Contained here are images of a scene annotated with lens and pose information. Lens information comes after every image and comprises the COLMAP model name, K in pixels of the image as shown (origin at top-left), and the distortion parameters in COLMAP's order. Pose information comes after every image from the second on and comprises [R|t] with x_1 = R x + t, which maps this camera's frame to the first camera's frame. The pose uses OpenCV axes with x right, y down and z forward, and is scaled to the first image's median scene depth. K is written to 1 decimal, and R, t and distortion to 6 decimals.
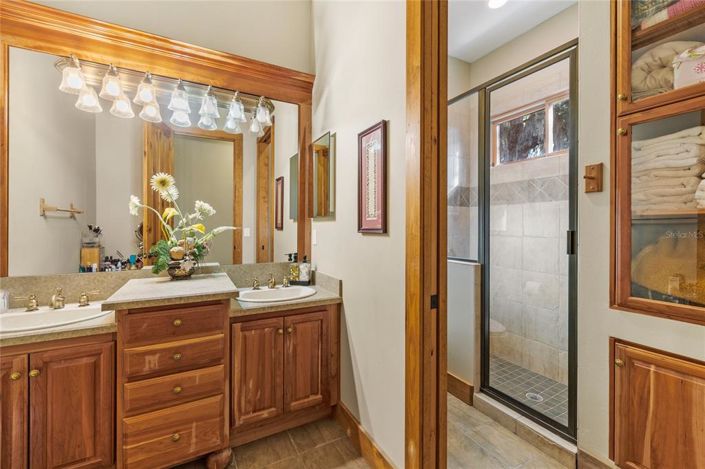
lens RADIAL K [[302.6, 0, 351.4], [0, 302.6, 229.7], [0, 0, 1]] dist [0.007035, 0.000098]
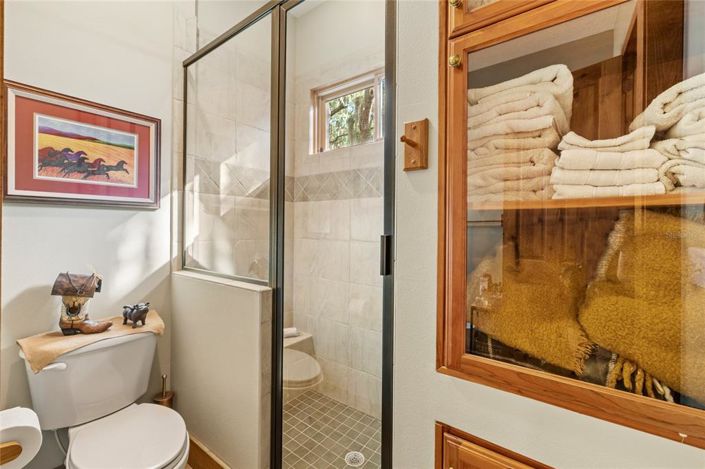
lens RADIAL K [[302.6, 0, 353.7], [0, 302.6, 231.7], [0, 0, 1]] dist [0.007035, 0.000098]
pose [[0.903399, 0.001956, 0.428797, 0.462446], [-0.004206, 0.999982, 0.004301, -0.008083], [-0.428781, -0.005689, 0.903390, 0.552676]]
